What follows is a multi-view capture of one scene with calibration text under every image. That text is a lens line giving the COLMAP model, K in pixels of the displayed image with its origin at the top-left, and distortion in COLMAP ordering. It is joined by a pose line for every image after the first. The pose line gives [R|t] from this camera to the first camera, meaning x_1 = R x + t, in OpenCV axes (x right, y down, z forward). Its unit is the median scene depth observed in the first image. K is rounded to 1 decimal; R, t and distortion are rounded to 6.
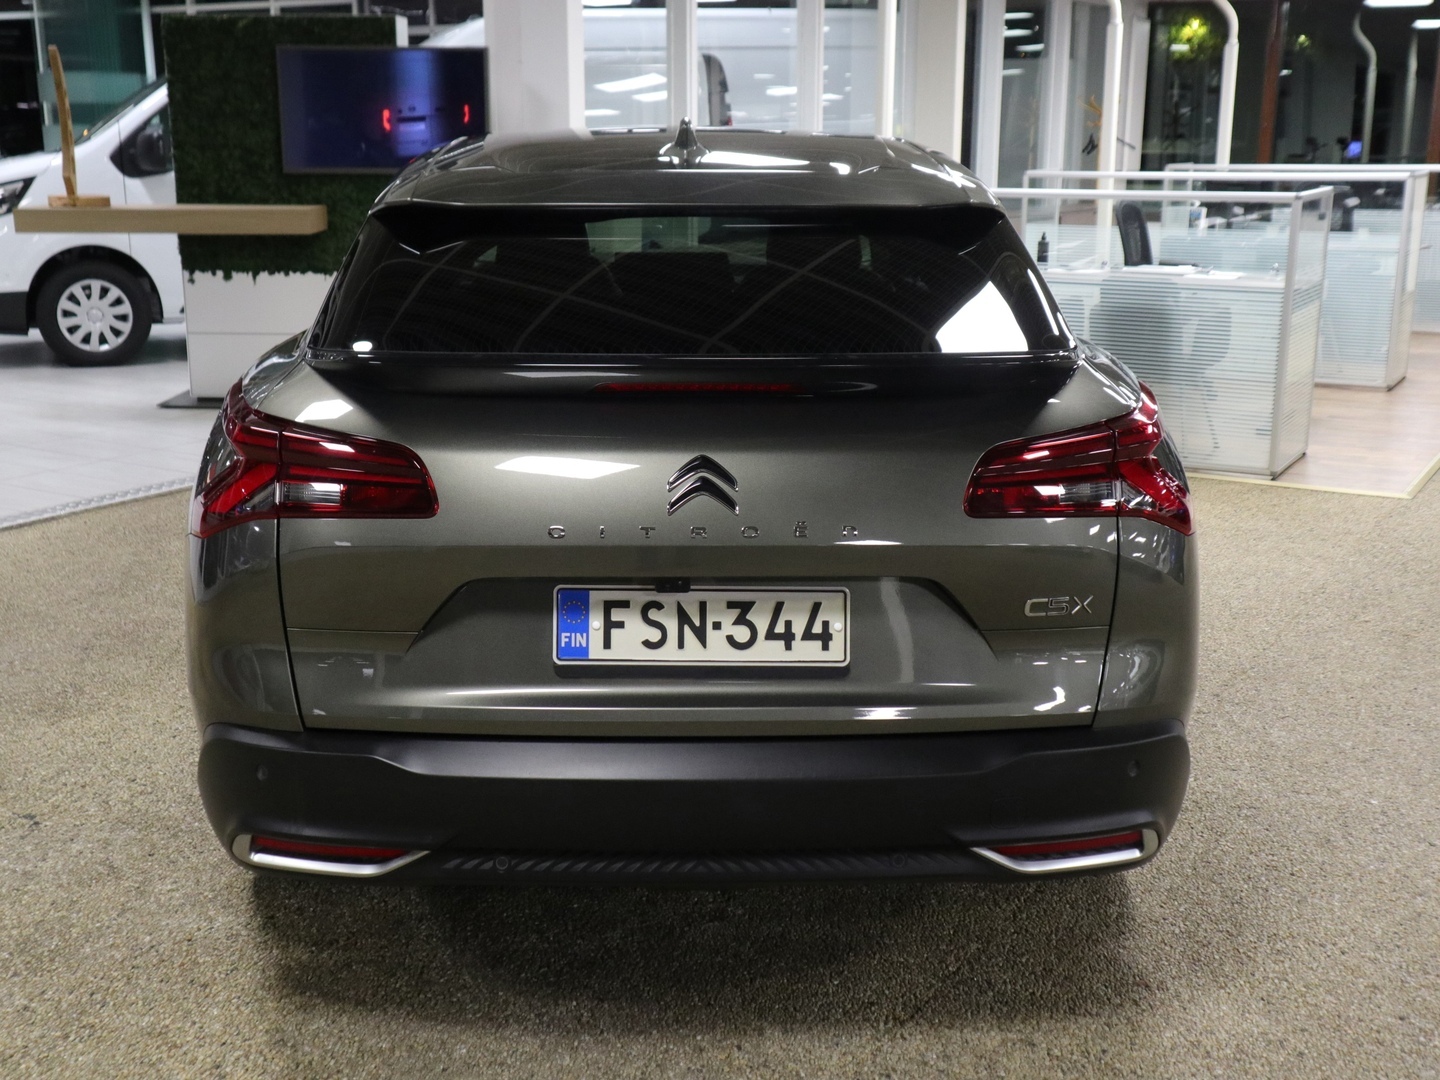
lens RADIAL K [[1617.2, 0, 687.9], [0, 1617.2, 543.4], [0, 0, 1]] dist [-0.082605, 0.346338]
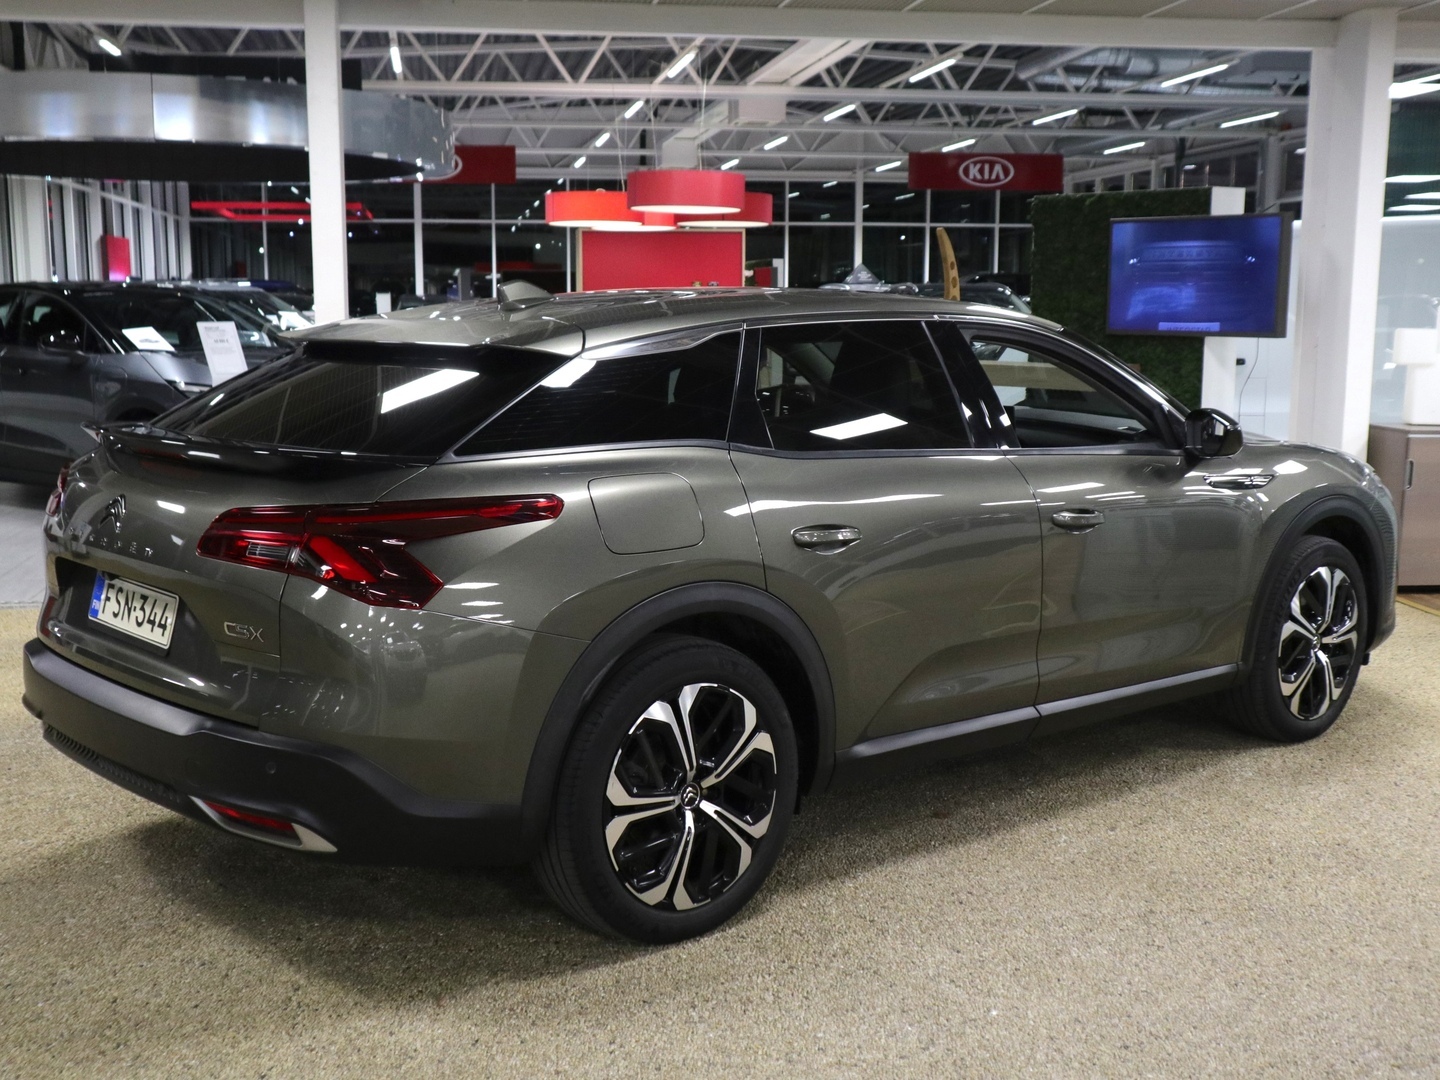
lens RADIAL K [[1617.2, 0, 687.9], [0, 1617.2, 543.4], [0, 0, 1]] dist [-0.082605, 0.346338]
pose [[0.666264, 0.113107, -0.737088, 1.280606], [-0.186125, 0.982370, -0.017496, -0.069656], [0.722115, 0.148848, 0.675570, 0.295906]]
